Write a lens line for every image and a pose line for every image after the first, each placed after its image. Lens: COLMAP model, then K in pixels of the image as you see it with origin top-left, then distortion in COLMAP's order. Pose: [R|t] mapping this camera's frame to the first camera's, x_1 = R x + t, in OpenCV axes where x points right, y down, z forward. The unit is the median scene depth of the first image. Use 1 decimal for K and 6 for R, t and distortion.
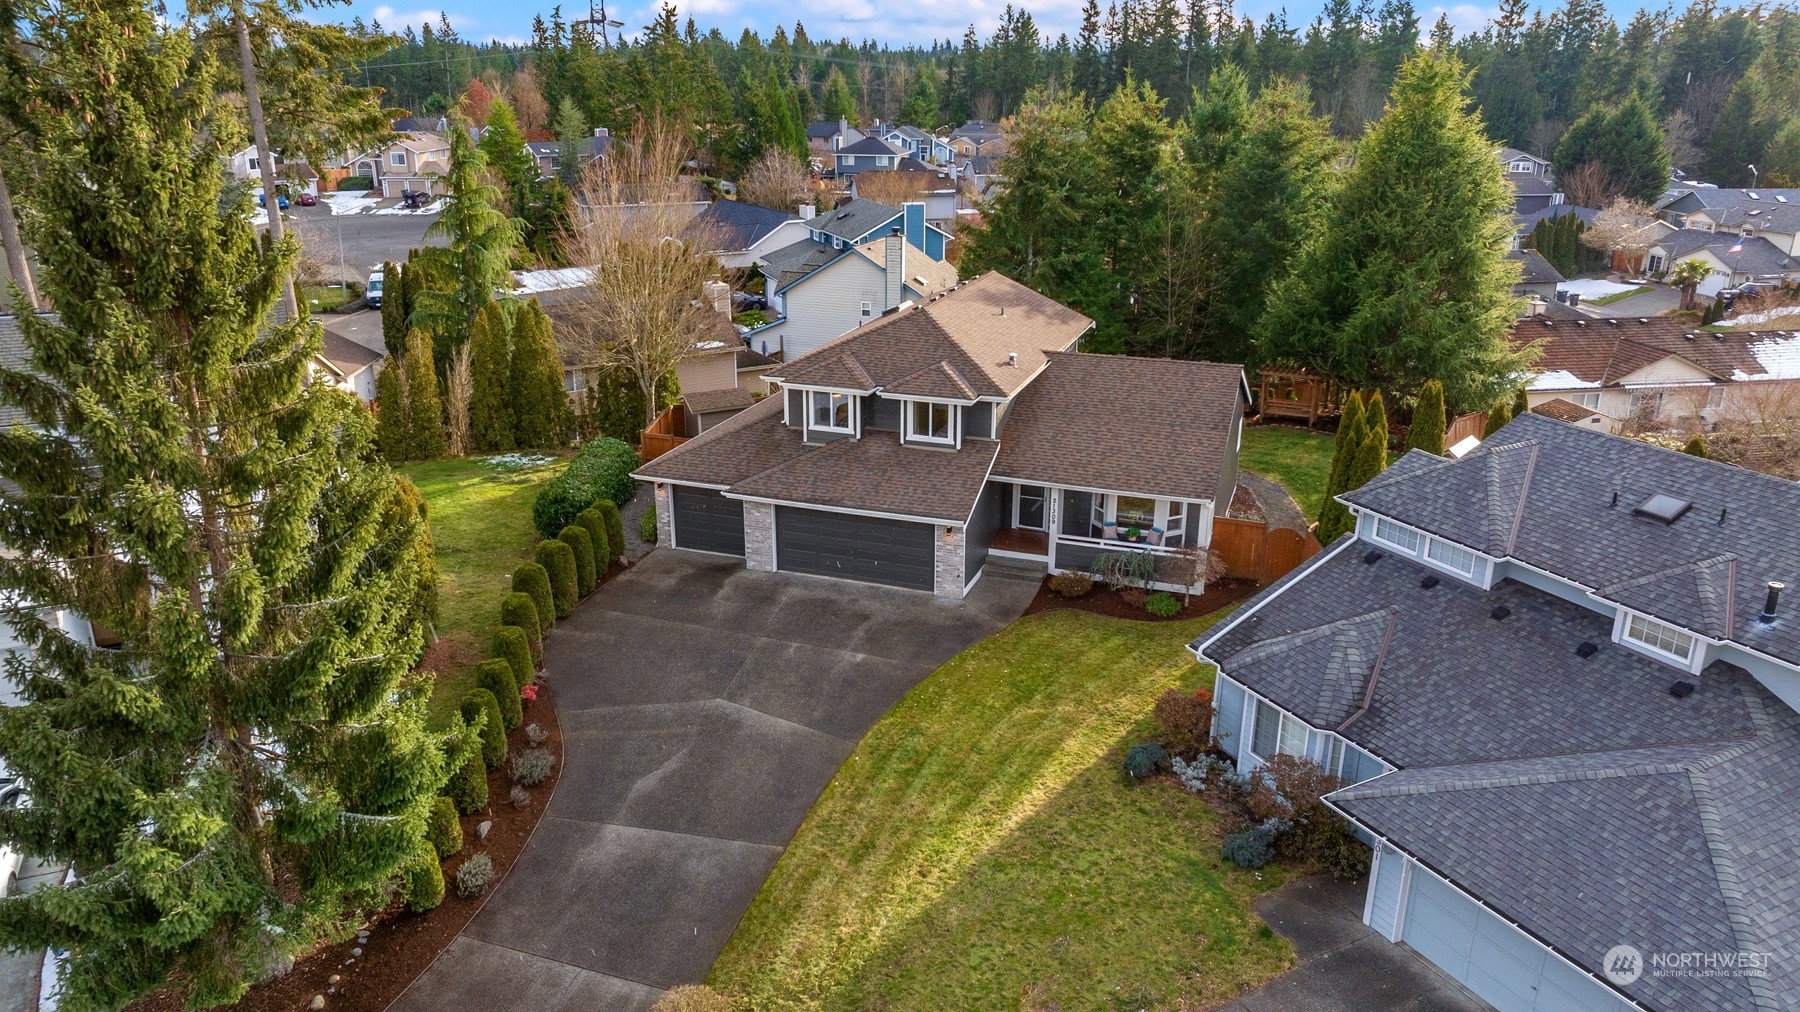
lens RADIAL K [[1264.8, 0, 900.0], [0, 1264.8, 506.0], [0, 0, 1]] dist [-0.029892, 0.001153]
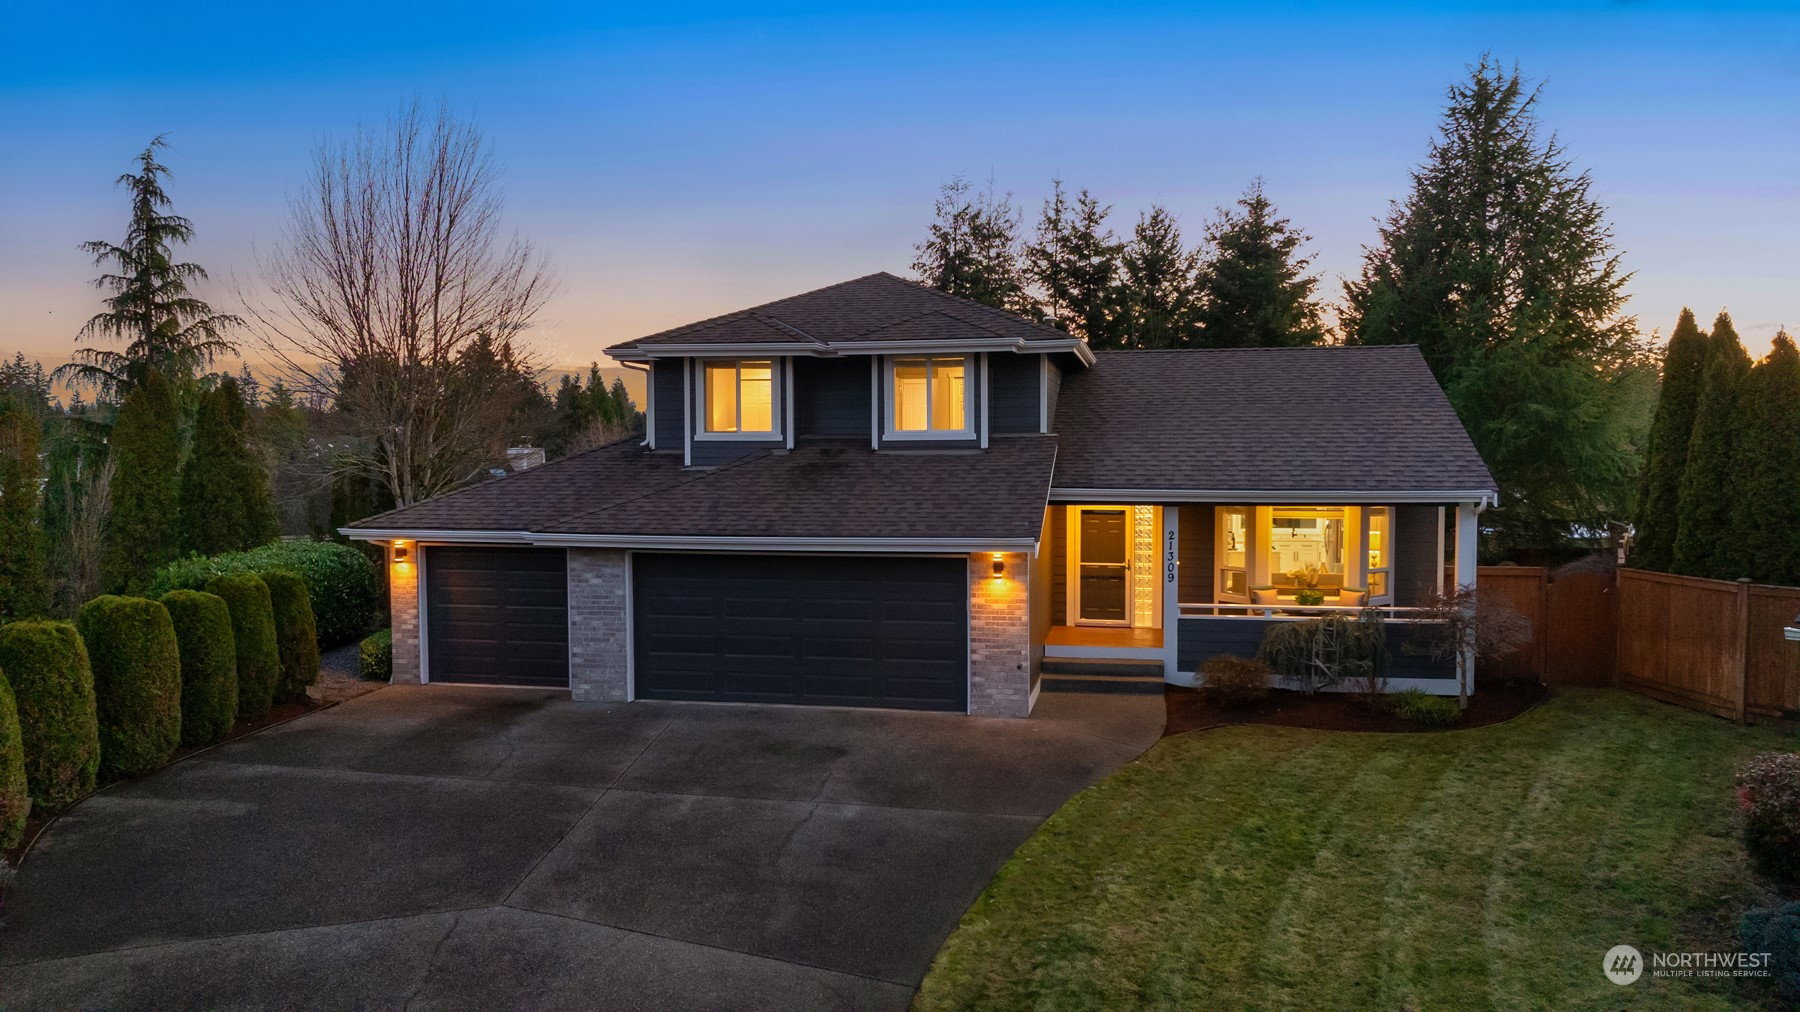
lens RADIAL K [[1264.8, 0, 900.0], [0, 1264.8, 506.0], [0, 0, 1]] dist [-0.029892, 0.001153]
pose [[0.989337, -0.013183, 0.145046, -0.068104], [0.053380, 0.959416, -0.276896, 0.126466], [-0.135509, 0.281686, 0.949890, 0.518005]]
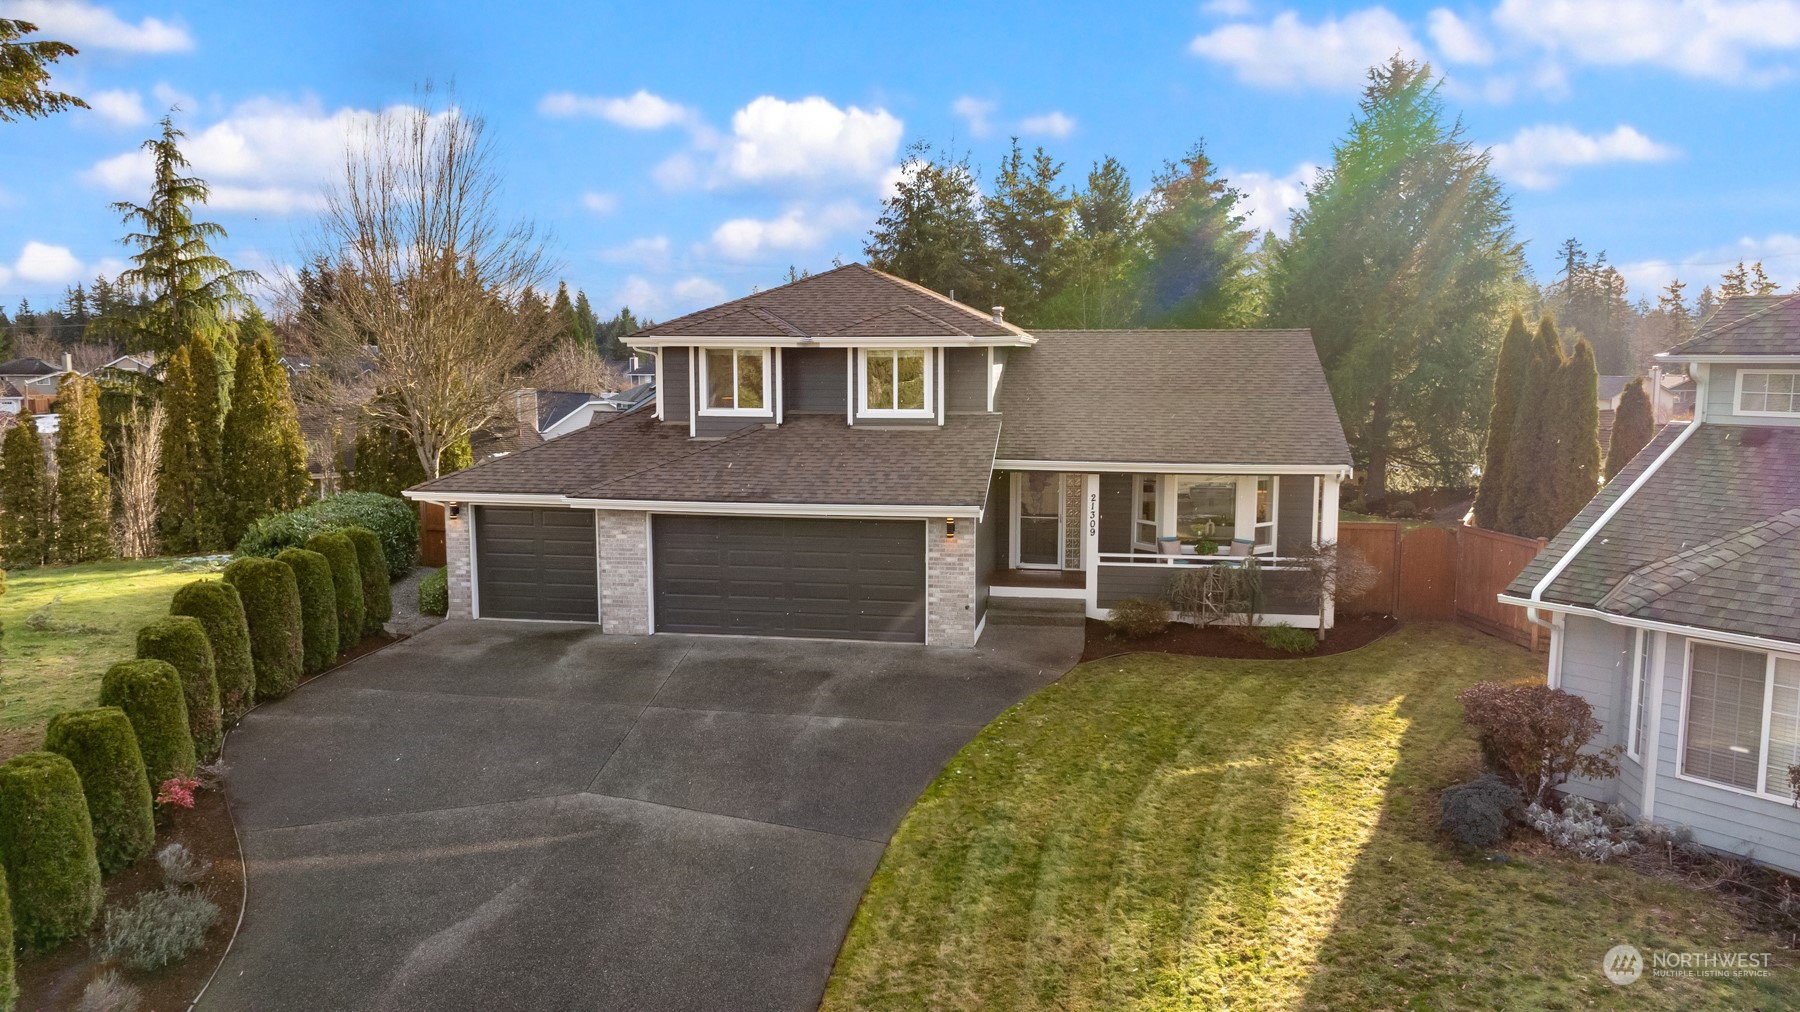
lens RADIAL K [[1264.8, 0, 900.0], [0, 1264.8, 506.0], [0, 0, 1]] dist [-0.029892, 0.001153]
pose [[0.984798, -0.022938, 0.172184, -0.088174], [0.058874, 0.976648, -0.206620, 0.129800], [-0.163424, 0.213616, 0.963152, 0.401222]]
